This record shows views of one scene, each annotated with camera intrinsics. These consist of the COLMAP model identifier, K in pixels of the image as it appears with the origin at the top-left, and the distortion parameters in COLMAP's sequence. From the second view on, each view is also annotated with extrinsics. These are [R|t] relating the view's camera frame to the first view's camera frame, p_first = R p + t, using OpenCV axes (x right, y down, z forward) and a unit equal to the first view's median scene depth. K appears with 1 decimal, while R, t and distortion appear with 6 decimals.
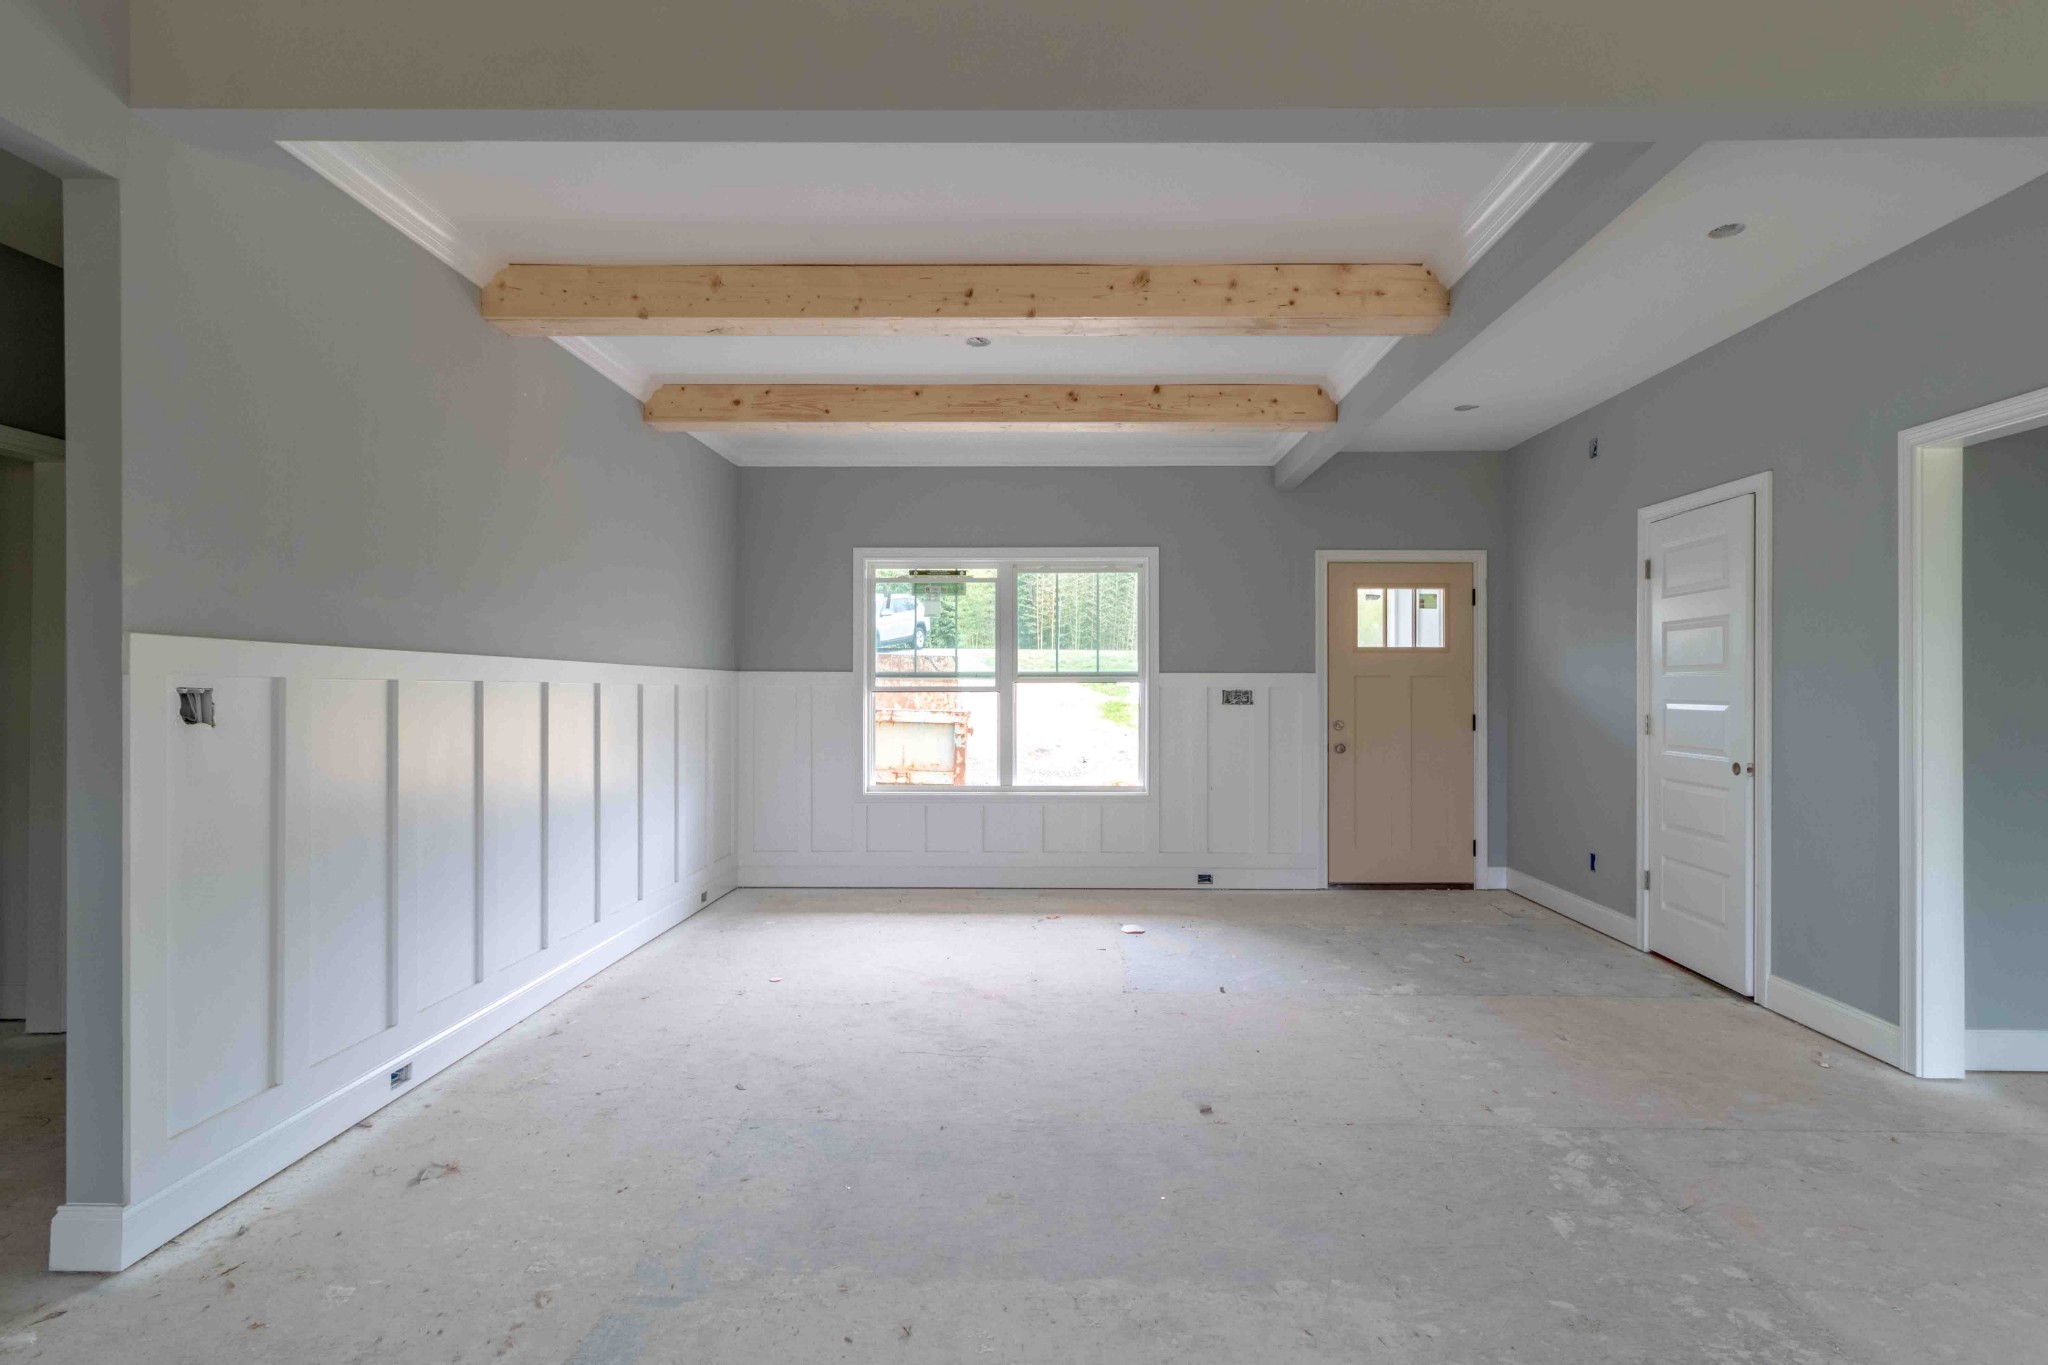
lens RADIAL K [[971.6, 0, 1043.7], [0, 971.6, 681.2], [0, 0, 1]] dist [0.000721, 0.000234]
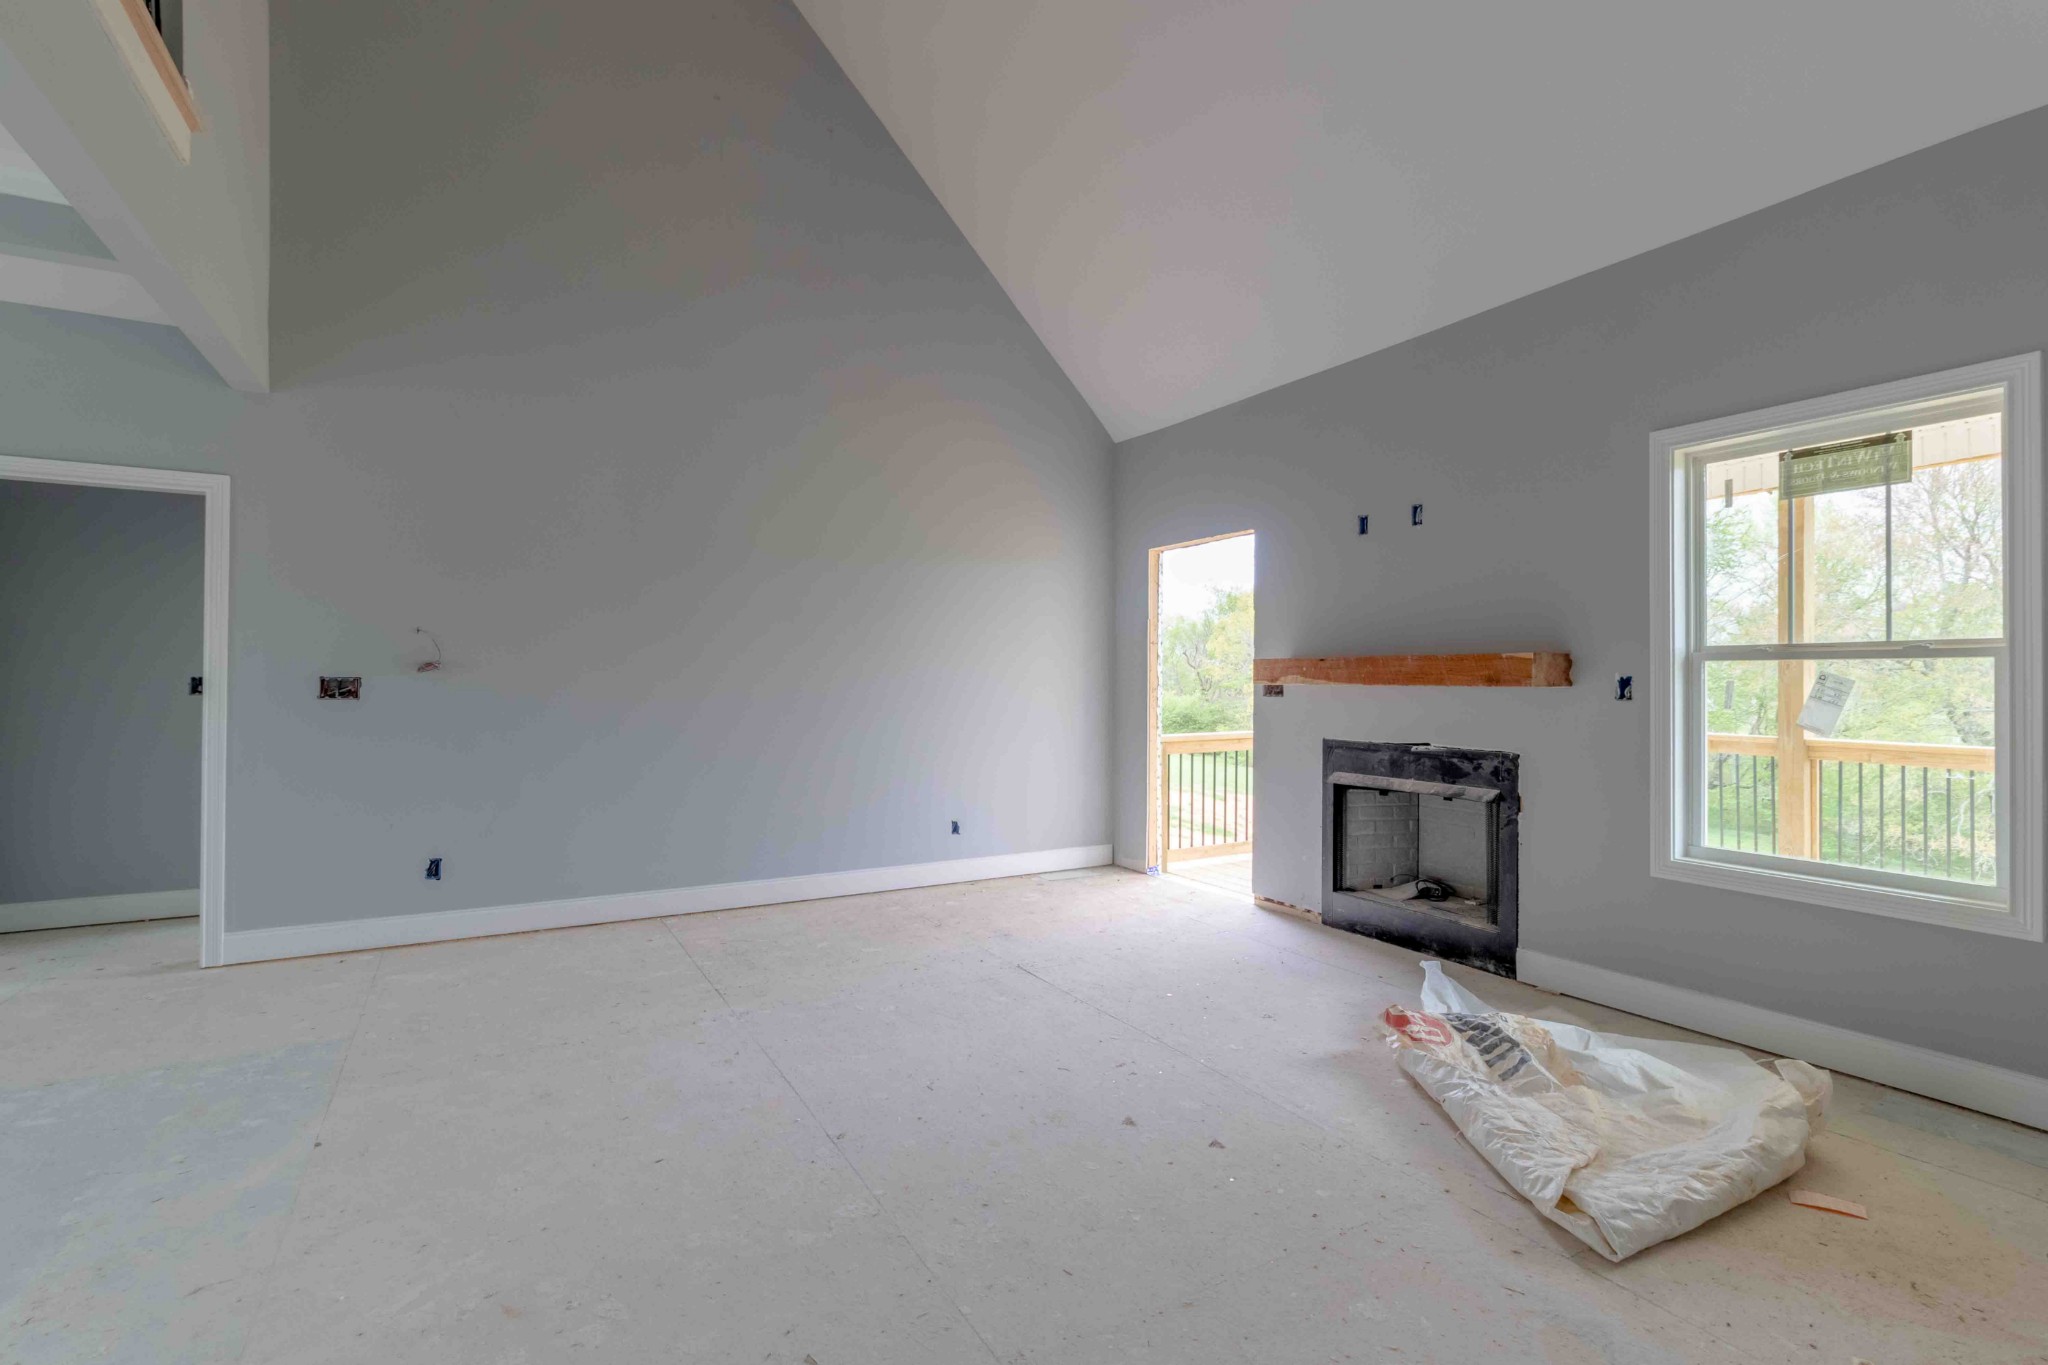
lens RADIAL K [[953.2, 0, 1024.0], [0, 953.2, 682.5], [0, 0, 1]] dist [0.001974, 0.000252]
pose [[-0.507712, -0.005978, 0.861506, -0.409727], [-0.011804, 0.999930, -0.000017, 0.002330], [-0.861446, -0.010178, -0.507747, 0.212067]]
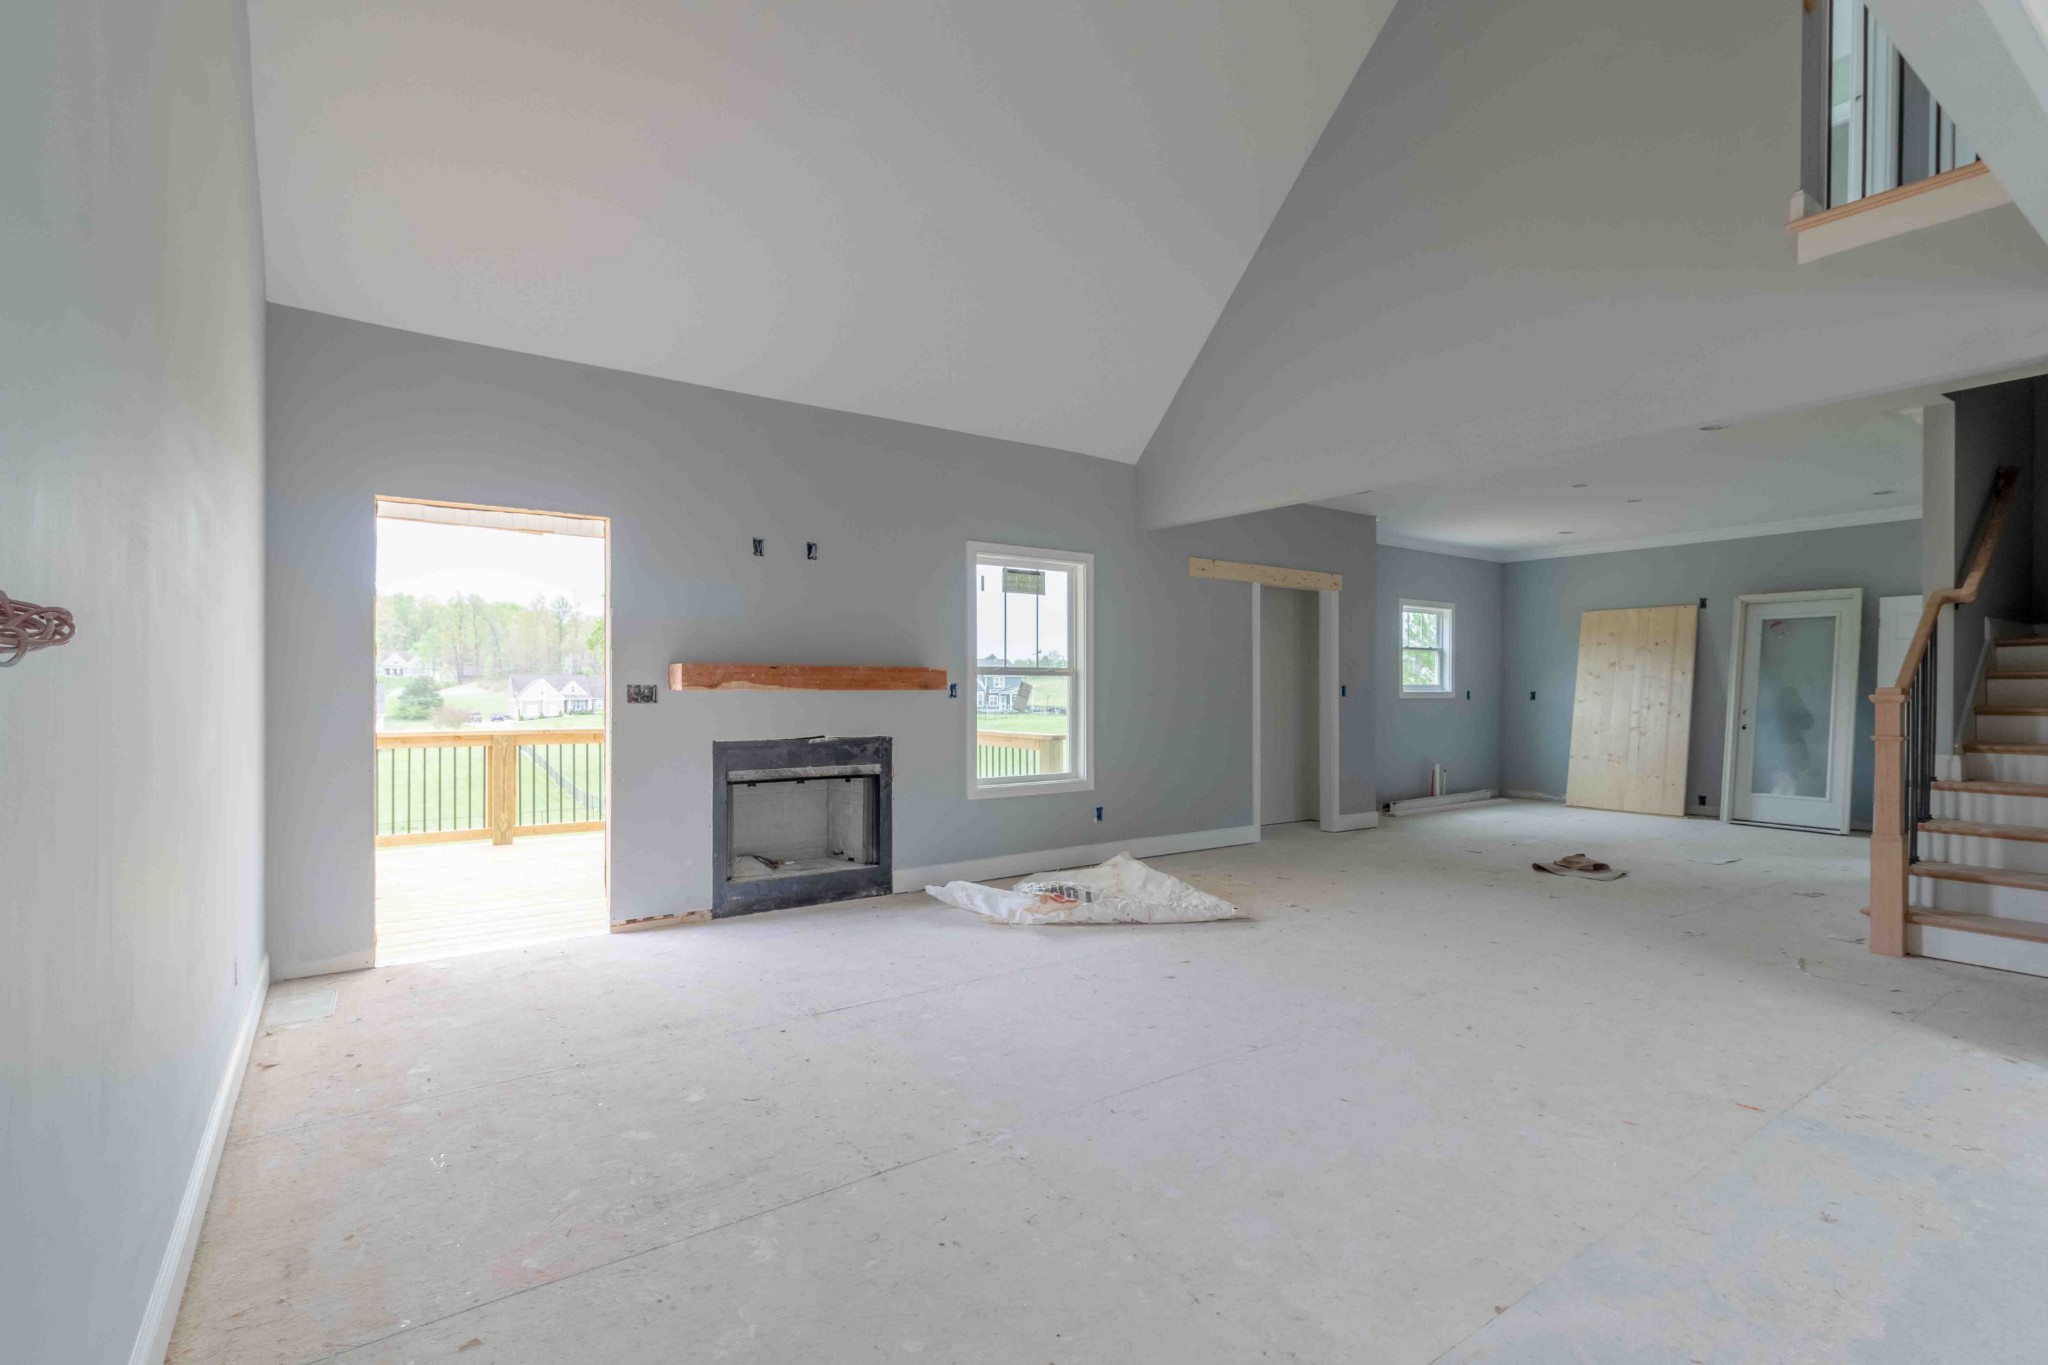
lens RADIAL K [[955.4, 0, 1033.6], [0, 955.4, 690.3], [0, 0, 1]] dist [-0.000238, 0.000465]
pose [[-0.805652, -0.002454, -0.592383, 0.421114], [0.001484, 0.999980, -0.006159, 0.007224], [0.592387, -0.005841, -0.805633, 0.428848]]
